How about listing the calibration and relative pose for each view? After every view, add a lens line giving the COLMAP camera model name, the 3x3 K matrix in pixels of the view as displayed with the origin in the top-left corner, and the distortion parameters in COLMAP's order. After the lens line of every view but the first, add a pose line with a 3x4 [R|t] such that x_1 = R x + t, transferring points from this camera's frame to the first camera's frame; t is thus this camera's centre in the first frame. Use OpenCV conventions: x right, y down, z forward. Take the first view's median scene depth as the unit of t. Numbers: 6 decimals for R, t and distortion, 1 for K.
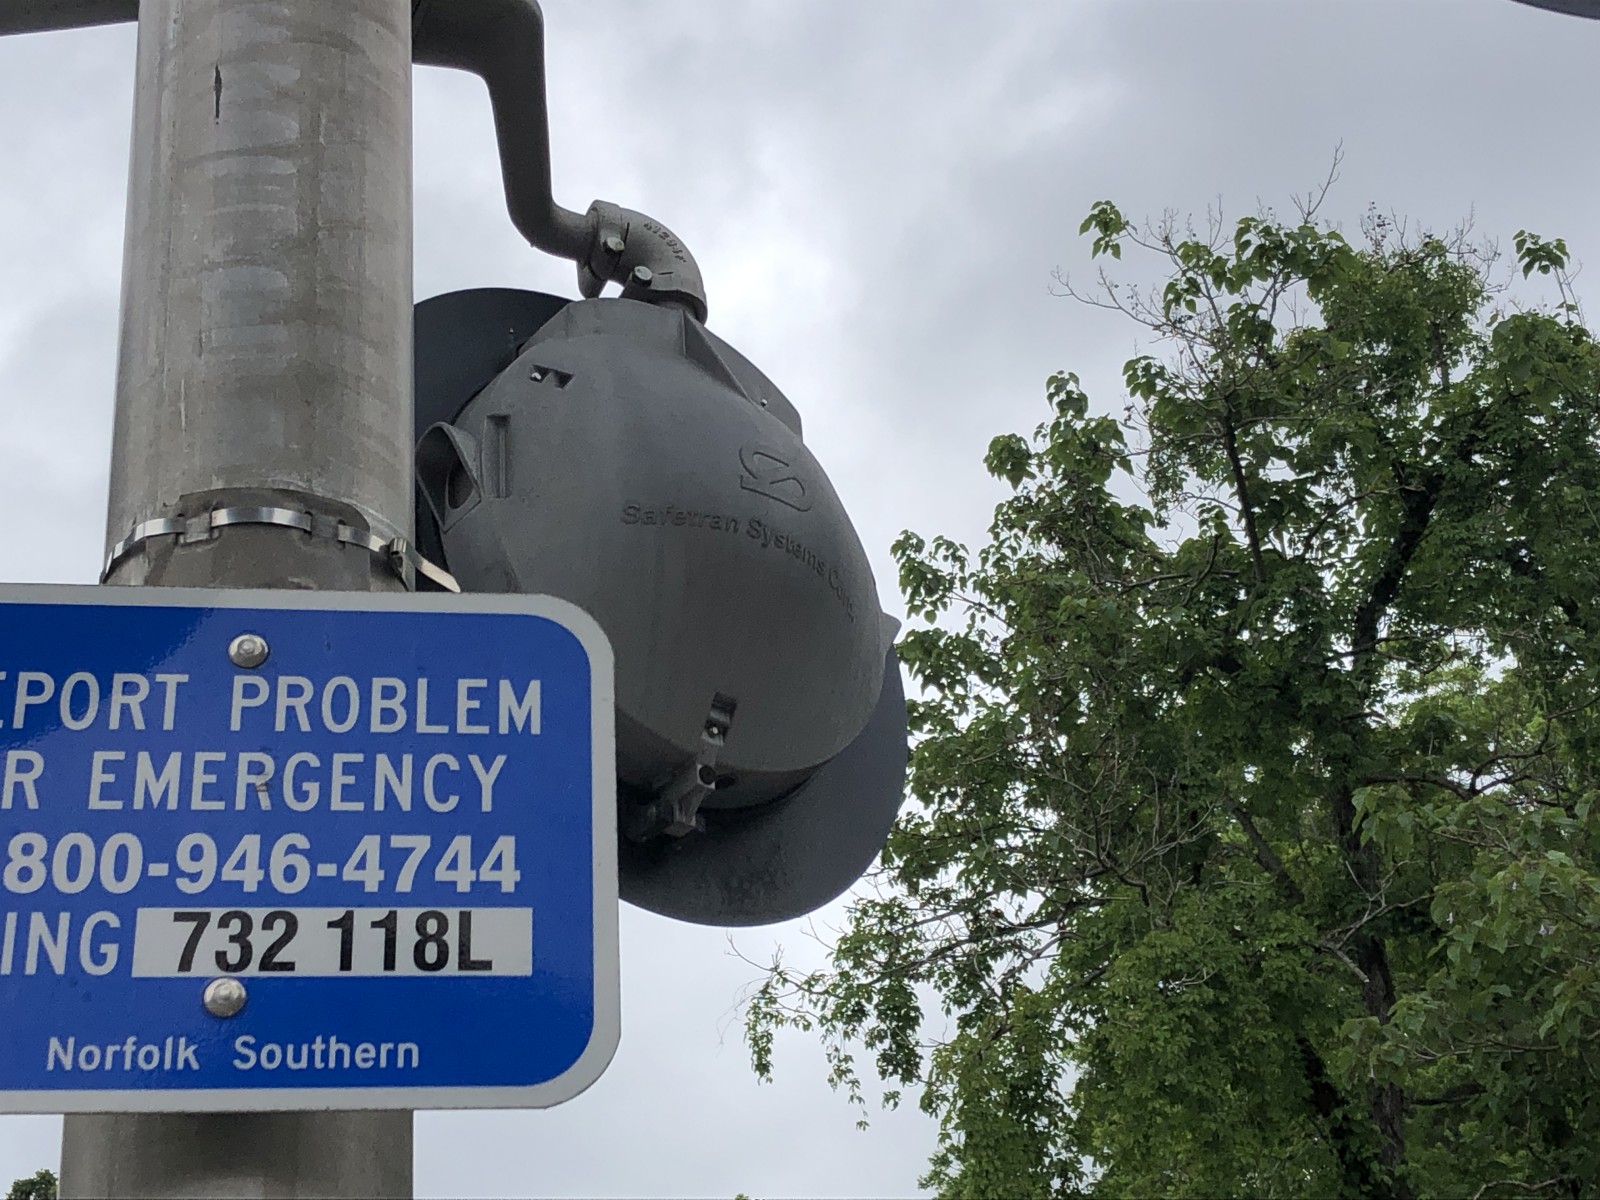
lens RADIAL K [[2659.2, 0, 707.4], [0, 2659.2, 552.5], [0, 0, 1]] dist [0.242582, 0.000000]
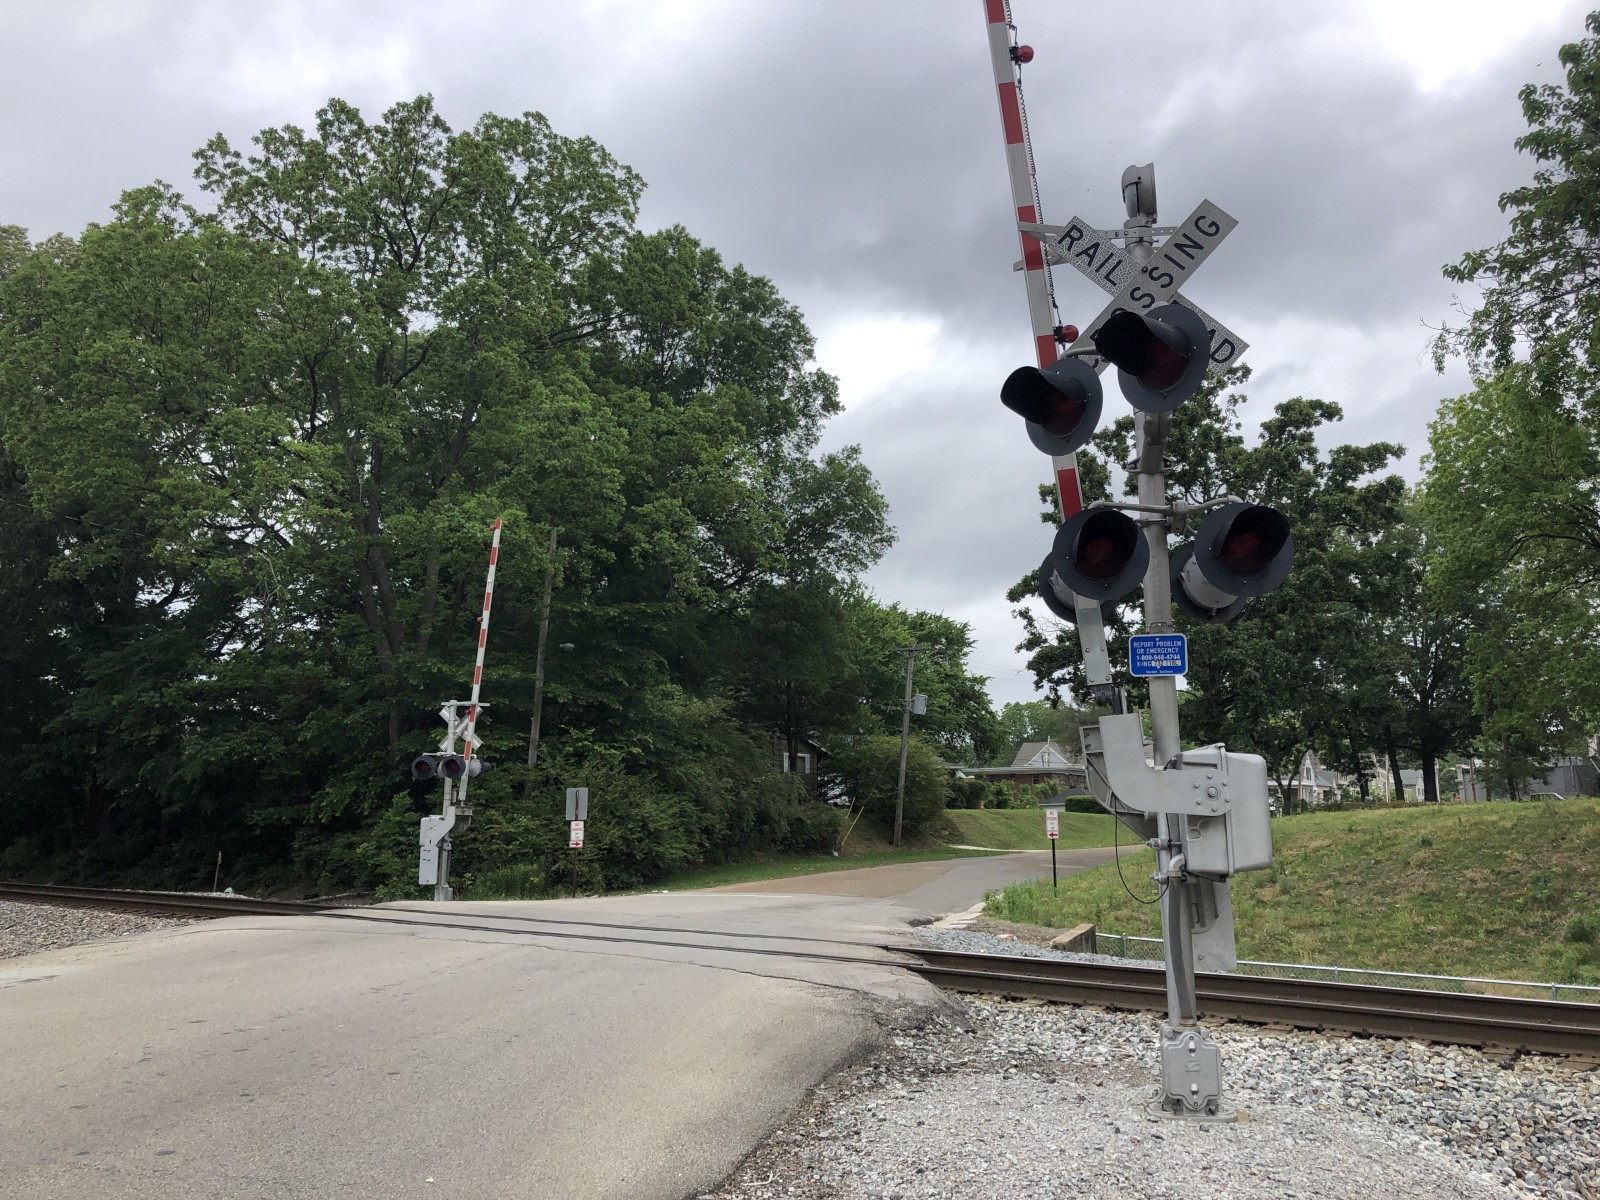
lens RADIAL K [[1293.3, 0, 807.0], [0, 1293.3, 575.0], [0, 0, 1]] dist [0.040262, -0.041177]
pose [[0.876328, -0.035485, -0.480406, 1.239942], [0.219853, 0.916821, 0.333323, -2.455911], [0.428618, -0.397718, 0.811238, -4.259243]]
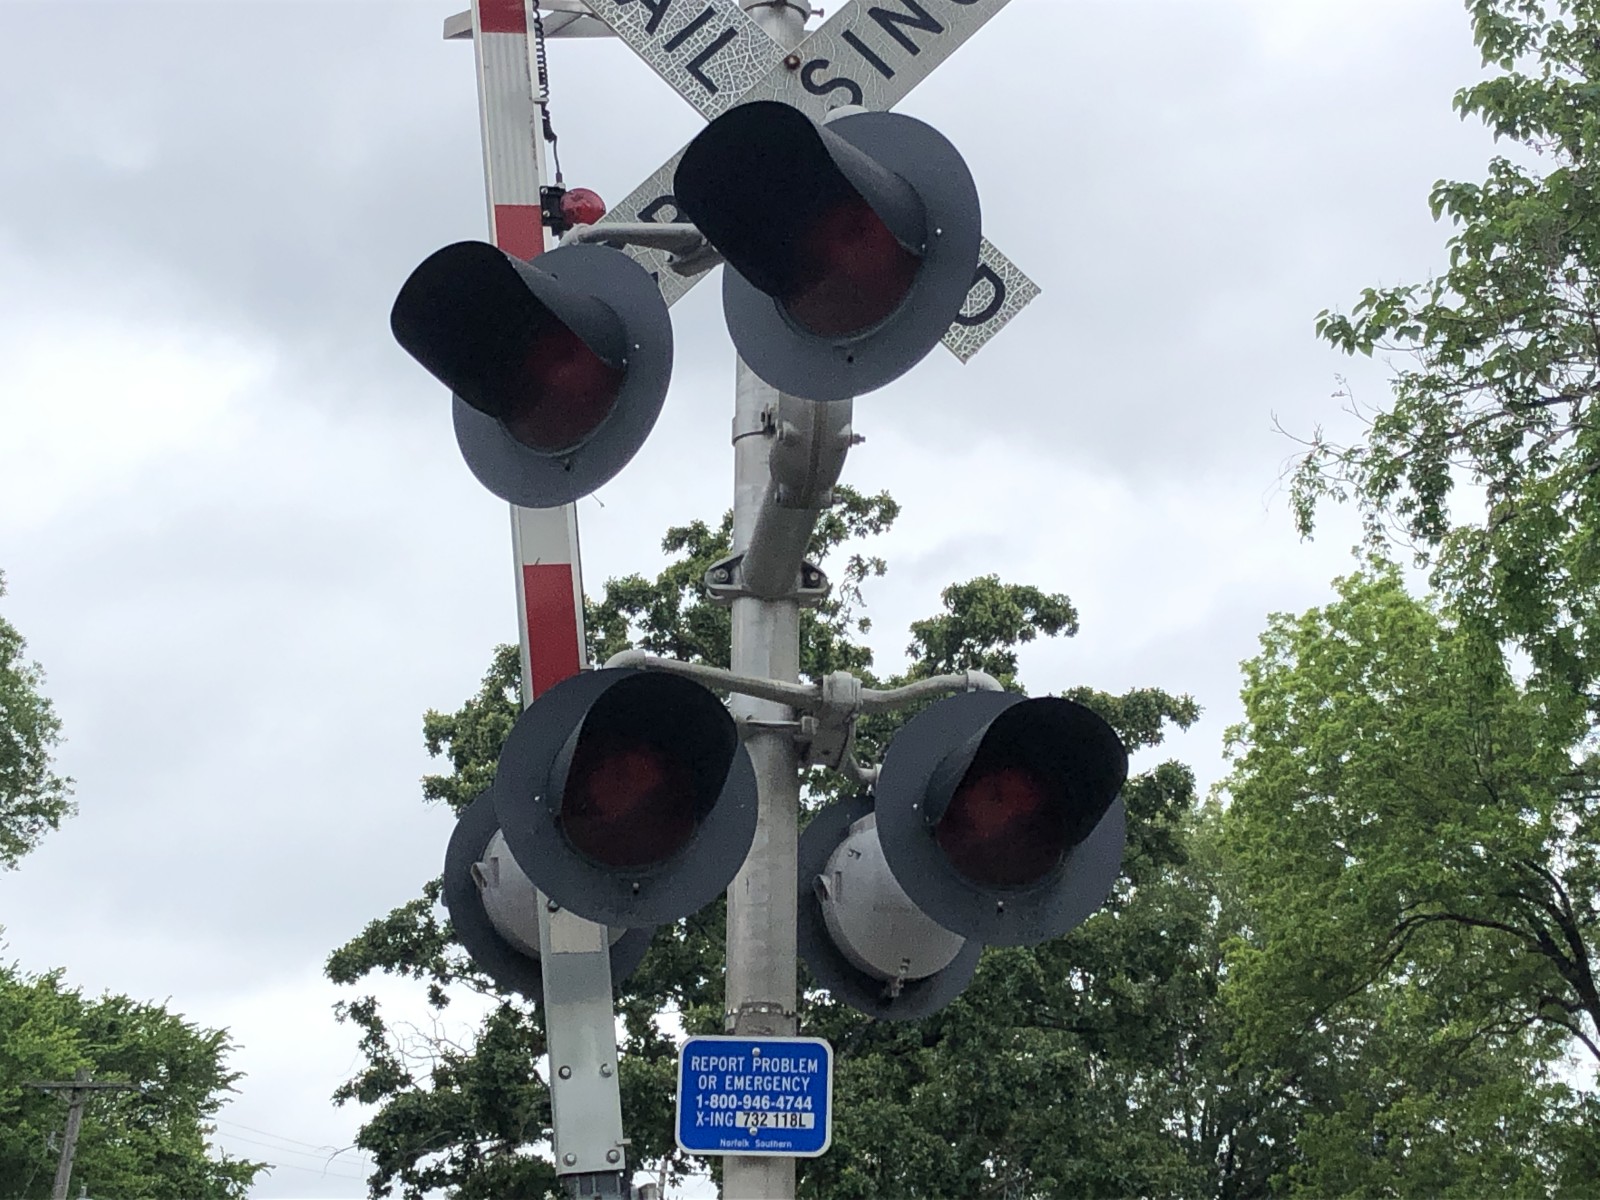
lens RADIAL K [[2935.5, 0, 779.5], [0, 2935.5, 564.3], [0, 0, 1]] dist [0.126880, 0.000000]
pose [[0.980065, 0.009815, -0.198435, 0.795353], [0.042529, 0.965264, 0.257791, -1.901199], [0.194072, -0.261091, 0.945604, -3.283617]]
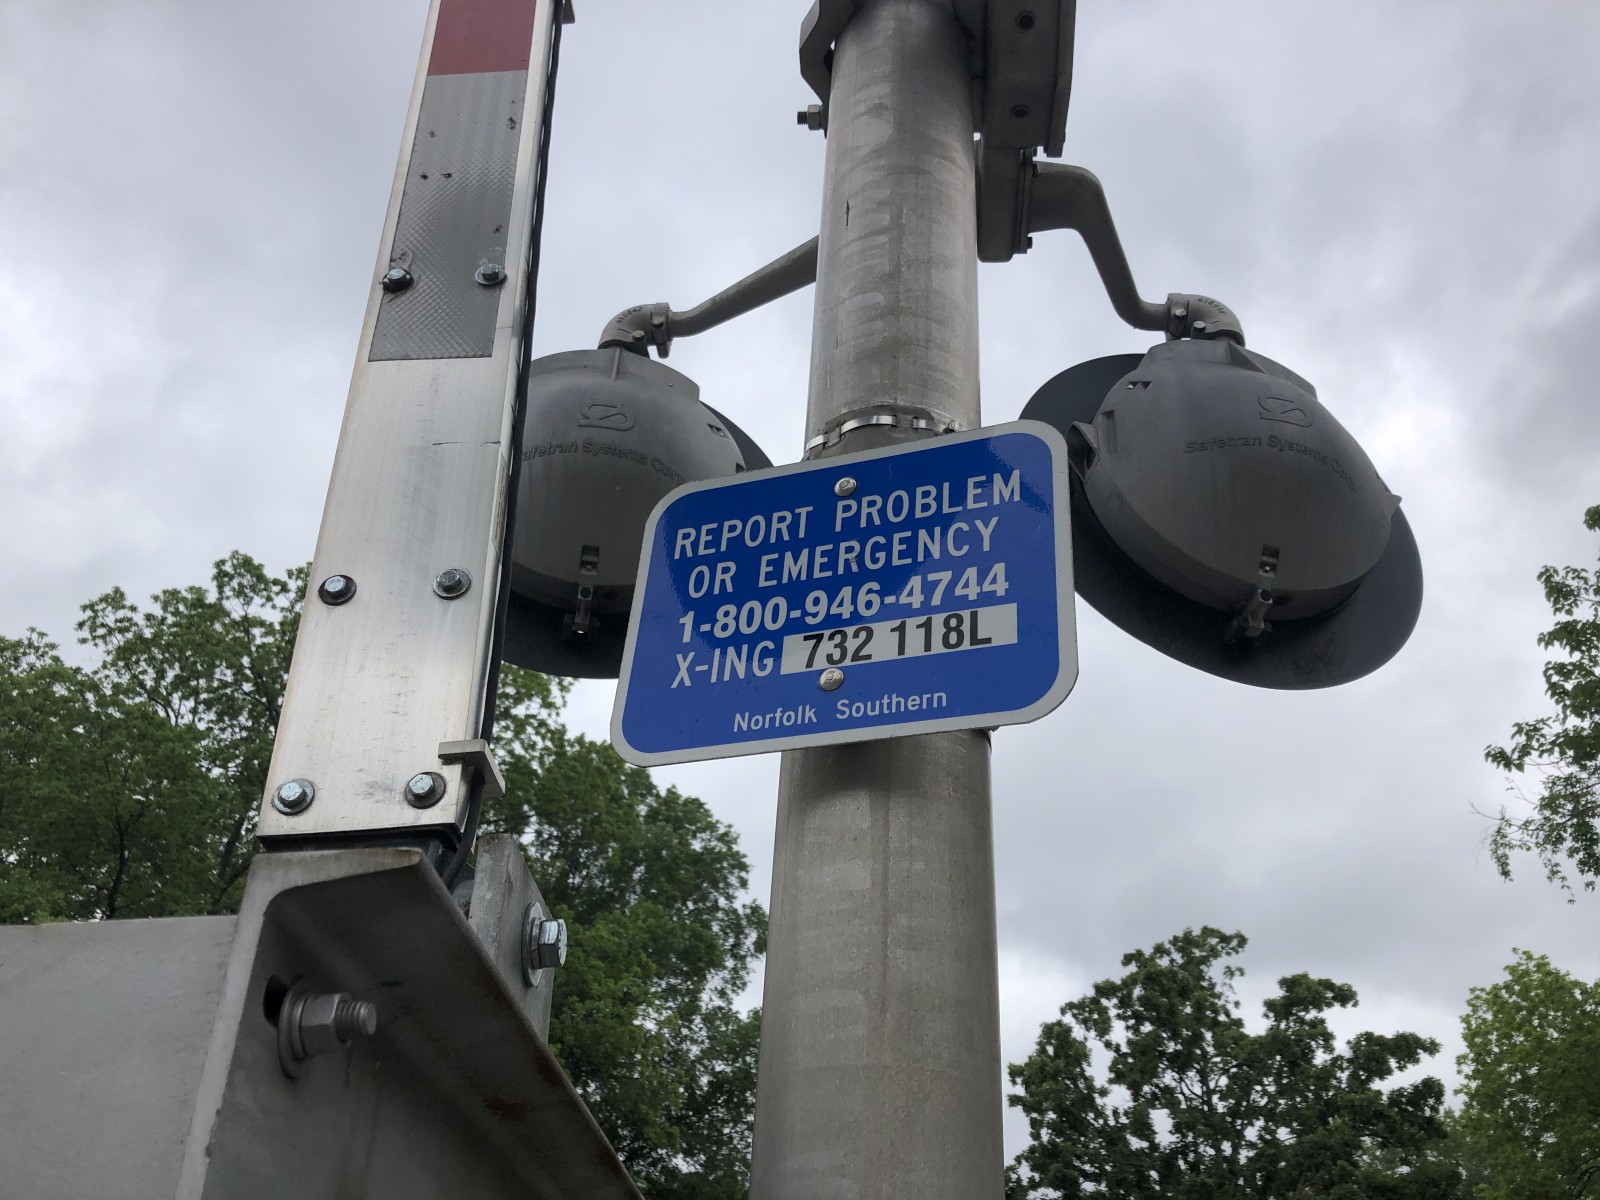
lens RADIAL K [[1293.3, 0, 830.3], [0, 1293.3, 601.1], [0, 0, 1]] dist [0.040262, -0.041177]
pose [[0.895149, -0.164358, -0.414360, 0.122240], [0.147263, 0.986391, -0.073122, 0.144726], [0.420739, 0.004435, 0.907171, 0.247558]]
